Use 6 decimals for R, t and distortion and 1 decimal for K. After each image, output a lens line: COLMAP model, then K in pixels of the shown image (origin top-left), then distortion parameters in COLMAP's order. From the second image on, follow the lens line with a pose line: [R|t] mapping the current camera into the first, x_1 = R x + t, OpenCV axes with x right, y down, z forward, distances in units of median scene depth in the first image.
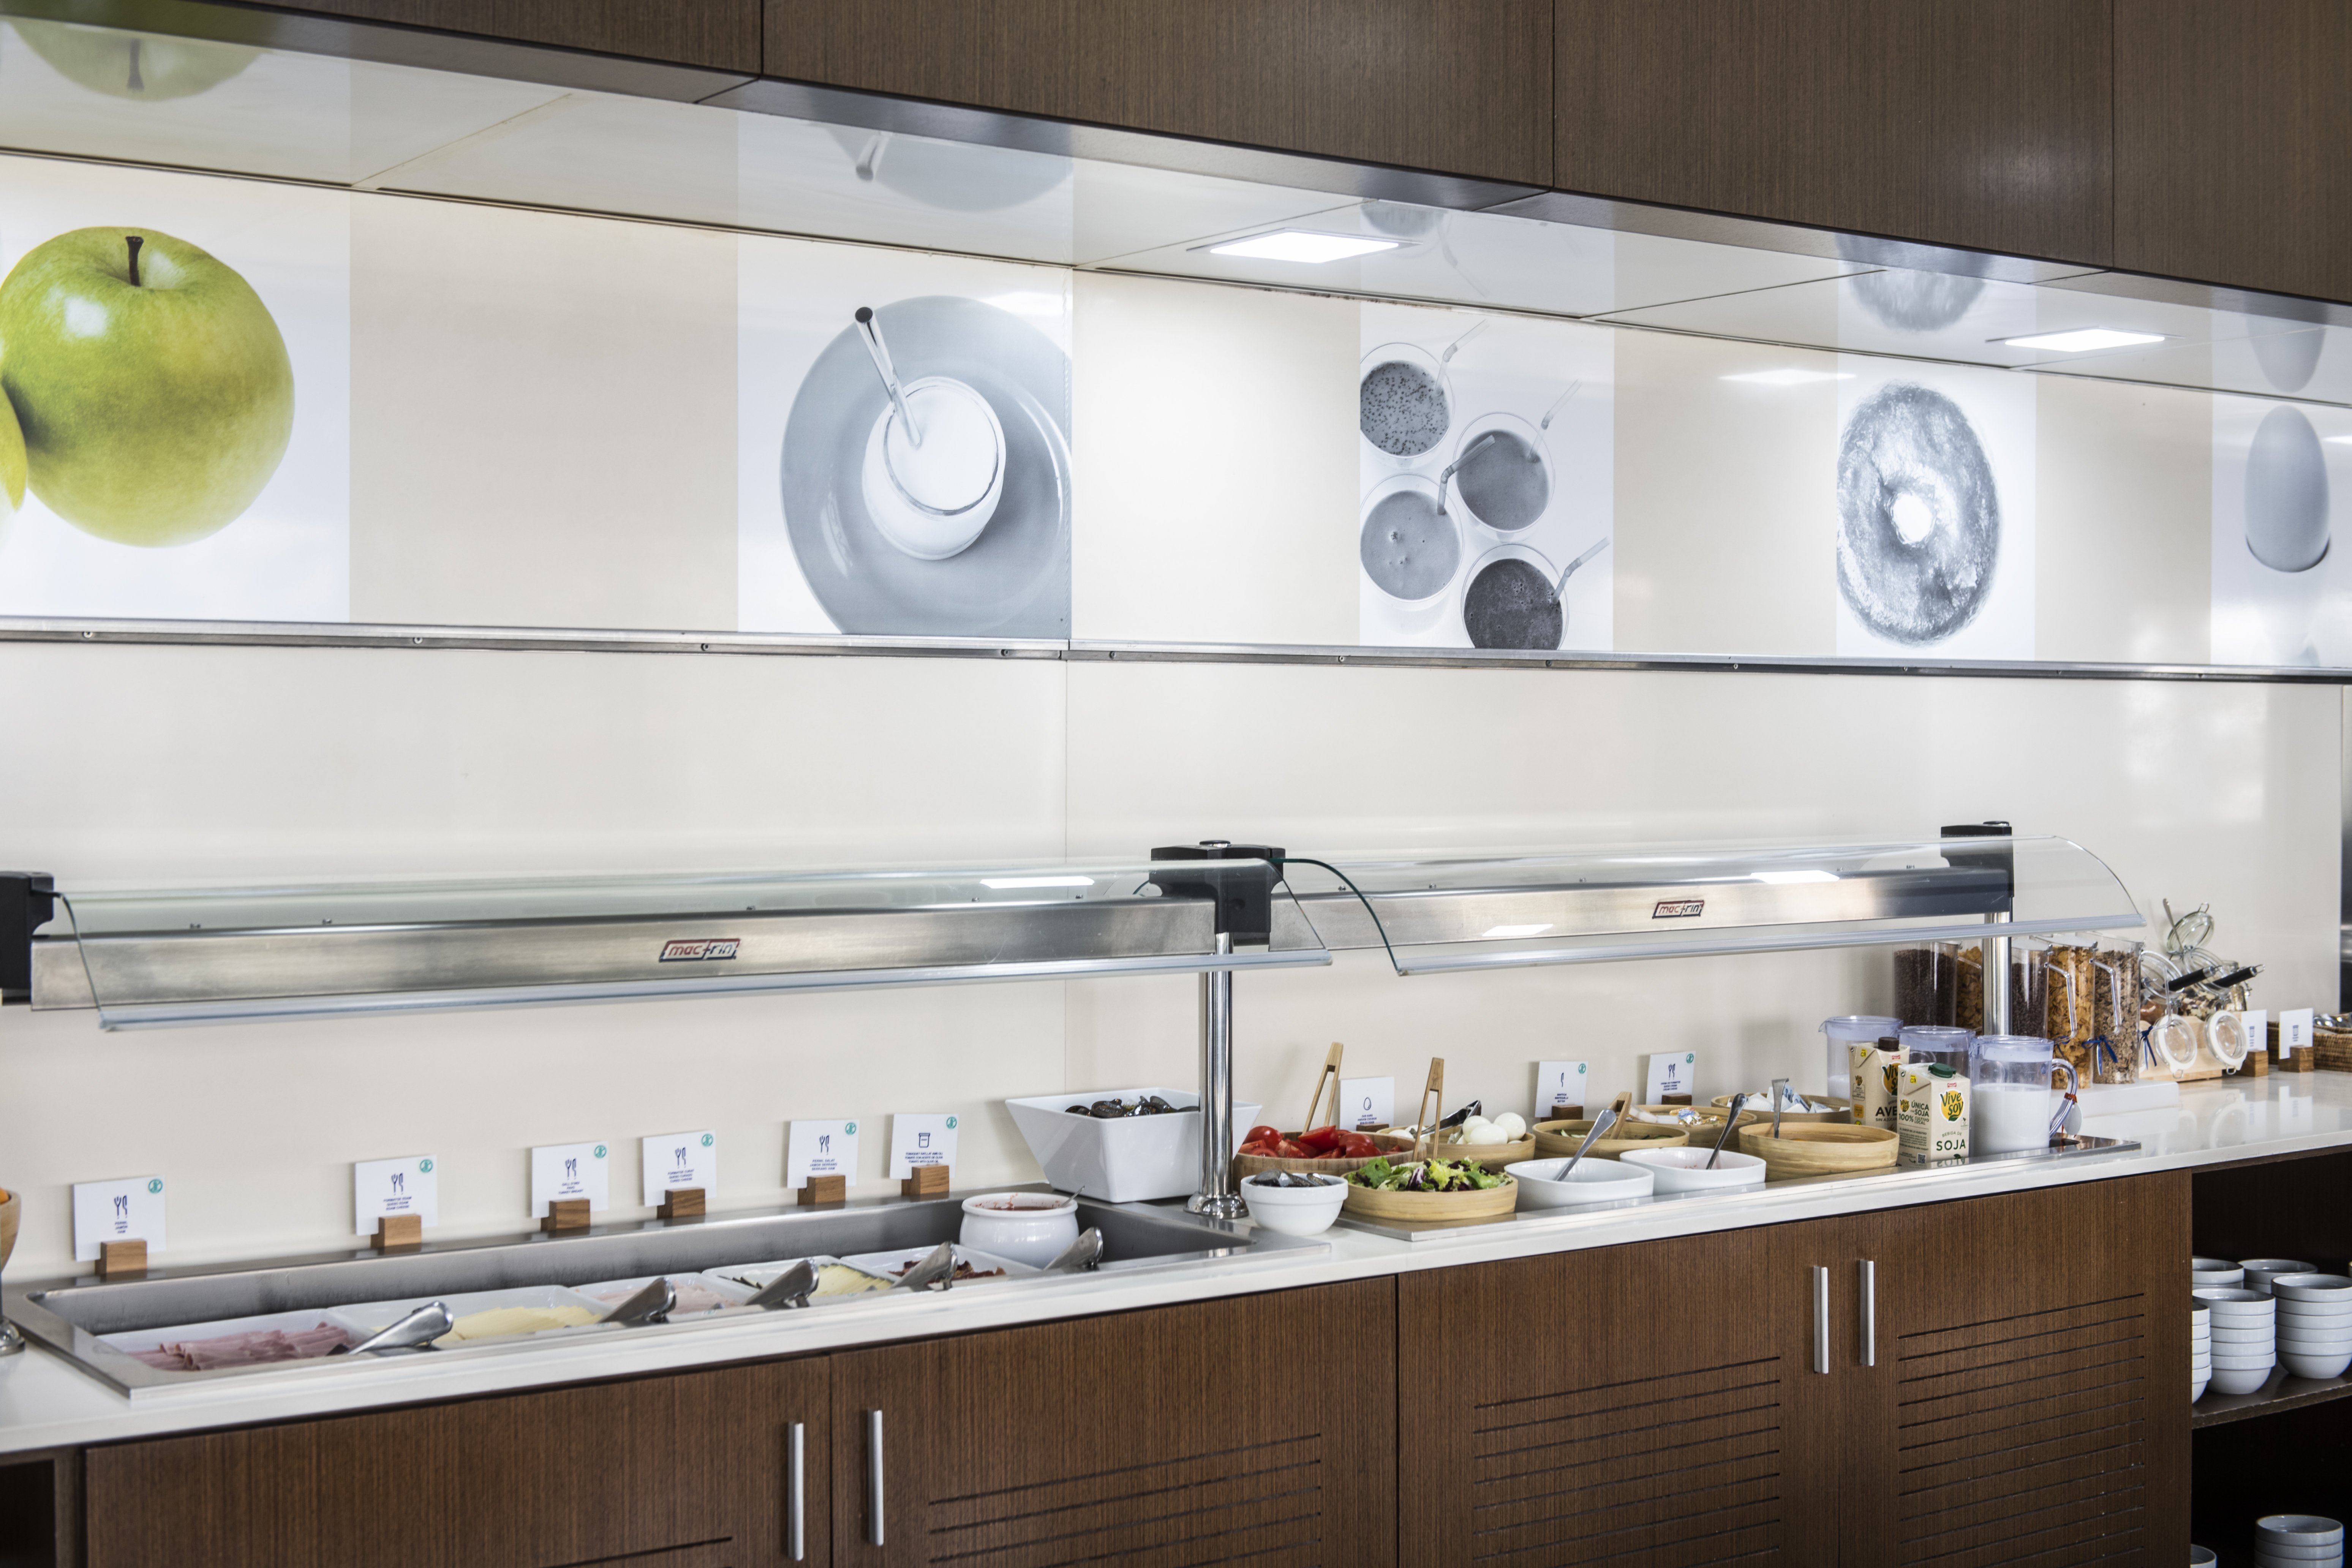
lens RADIAL K [[3069.0, 0, 1168.2], [0, 3069.0, 764.3], [0, 0, 1]] dist [-0.002490, 0.000000]
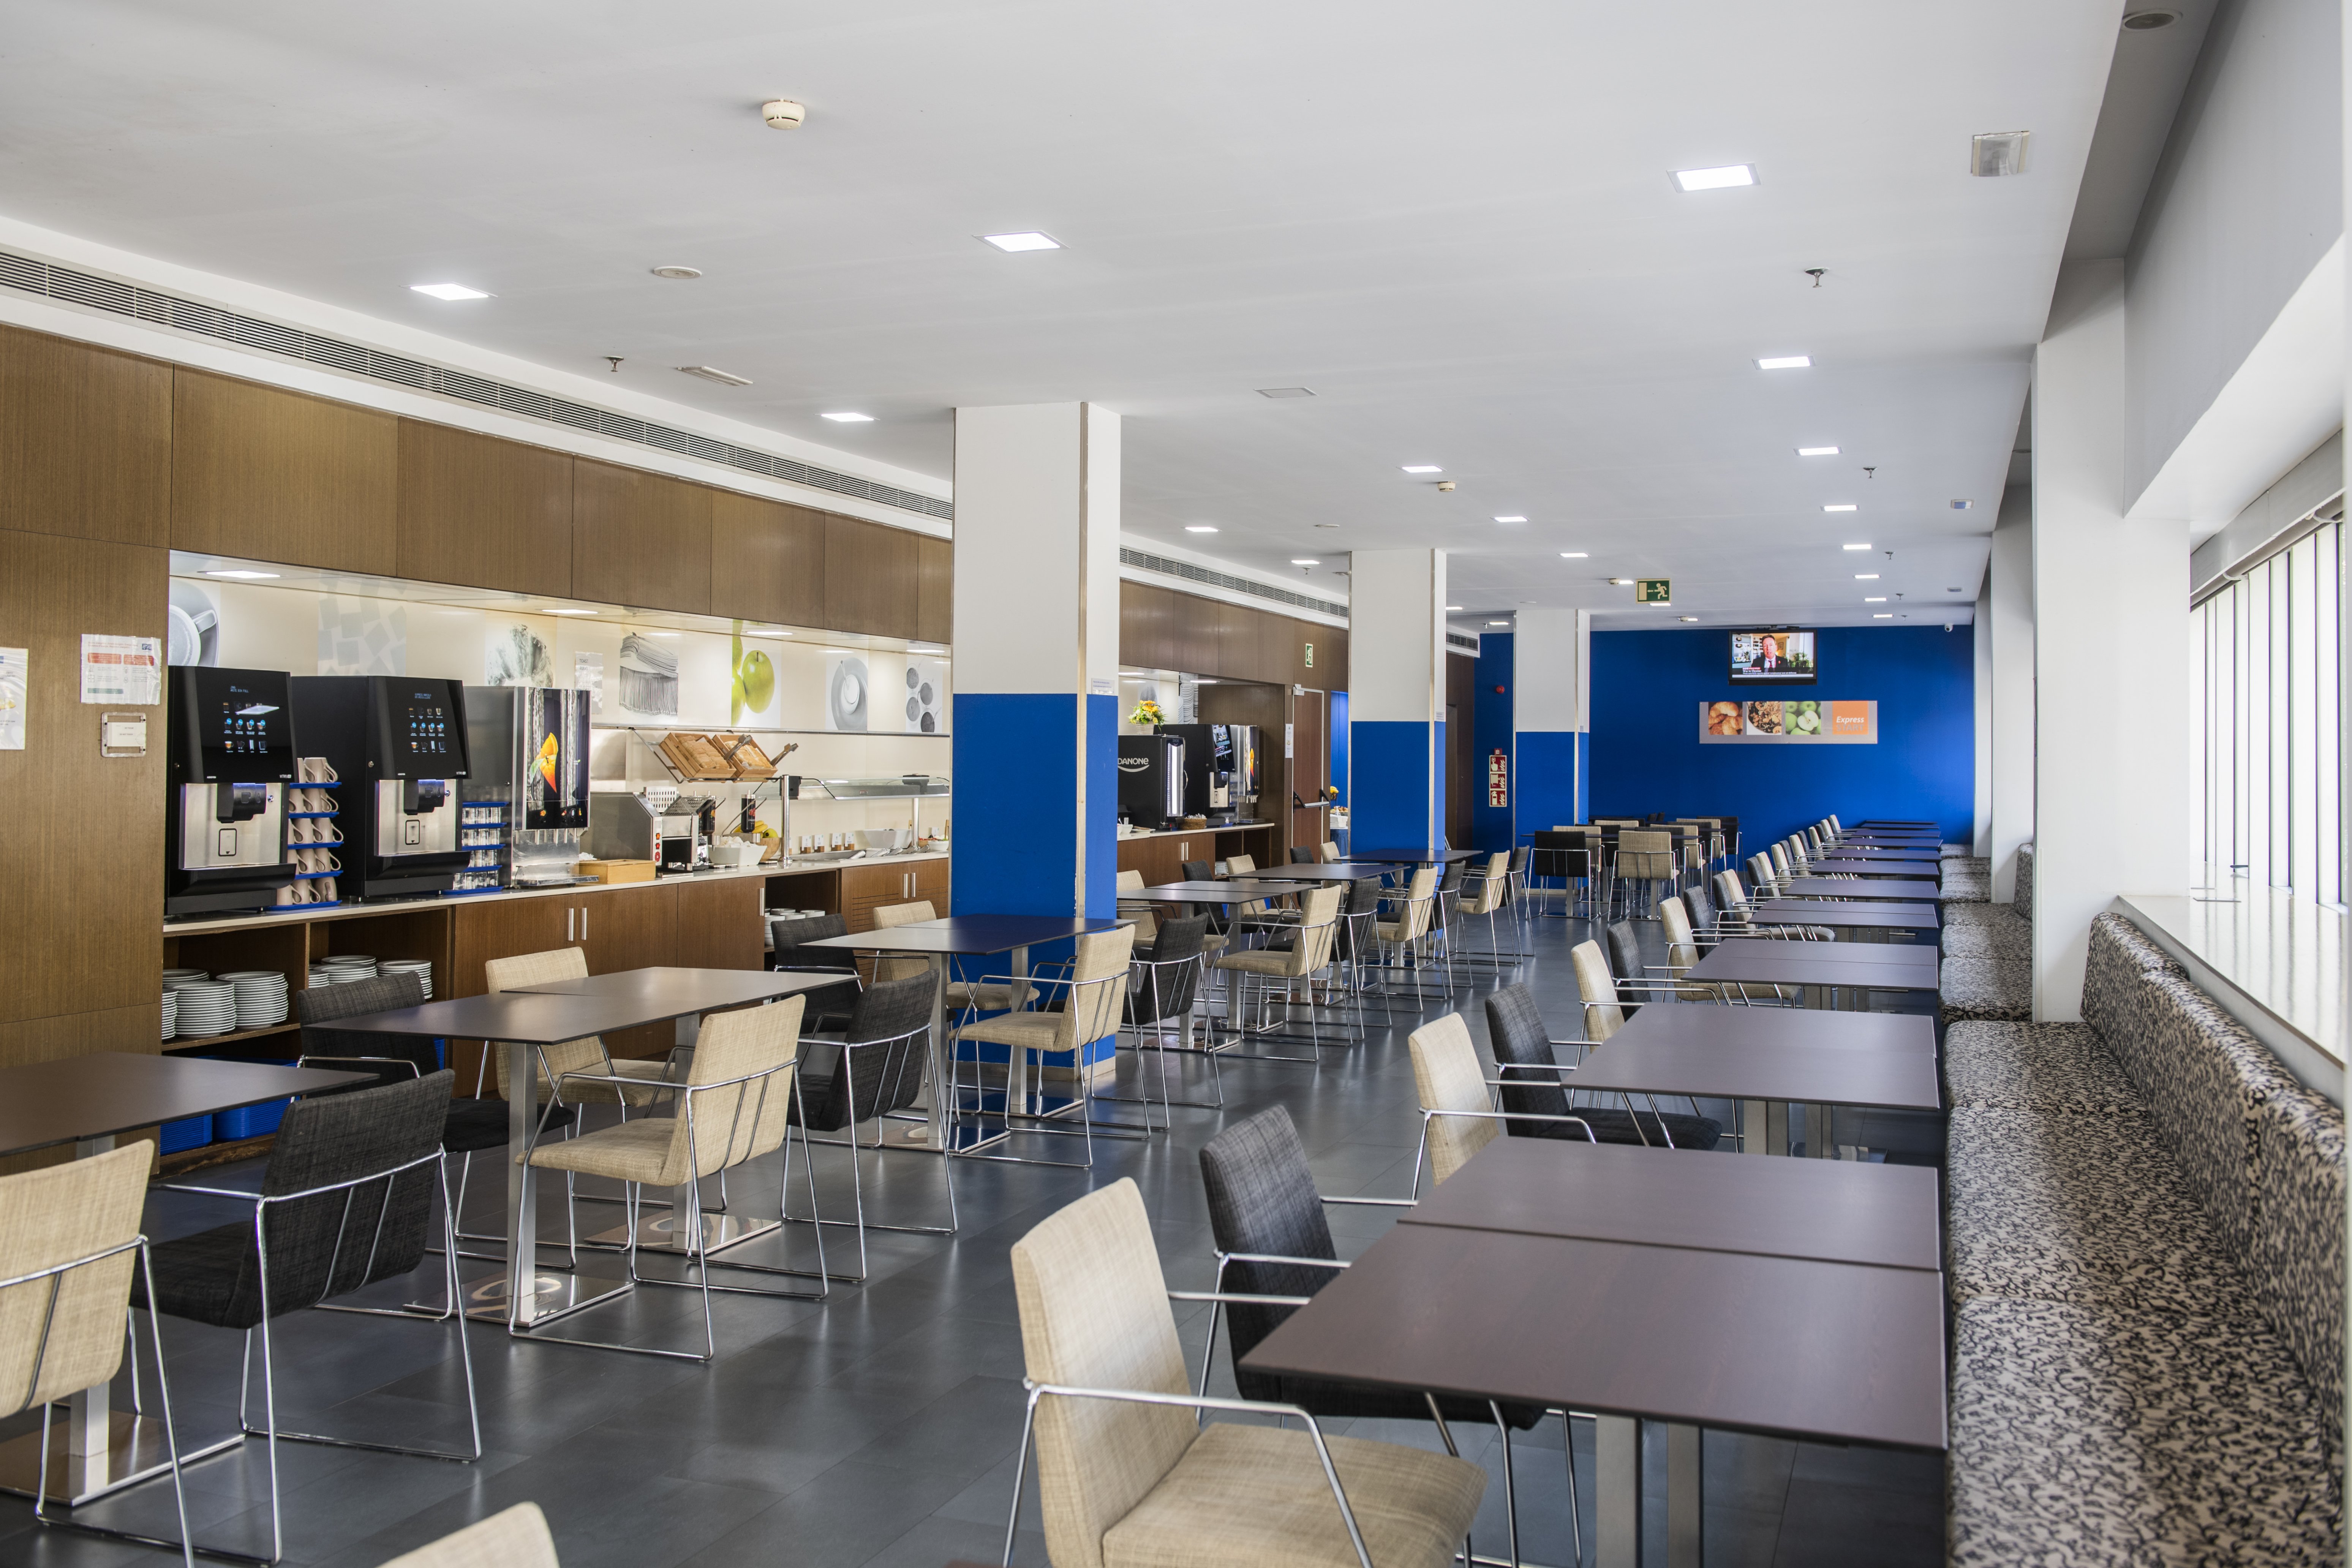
lens RADIAL K [[2117.7, 0, 1106.1], [0, 2117.7, 735.1], [0, 0, 1]] dist [0.030926, -0.003196]
pose [[0.848024, 0.012169, 0.529819, -1.501188], [-0.003633, 0.999846, -0.017150, 0.020133], [-0.529946, 0.012619, 0.847938, -2.000638]]
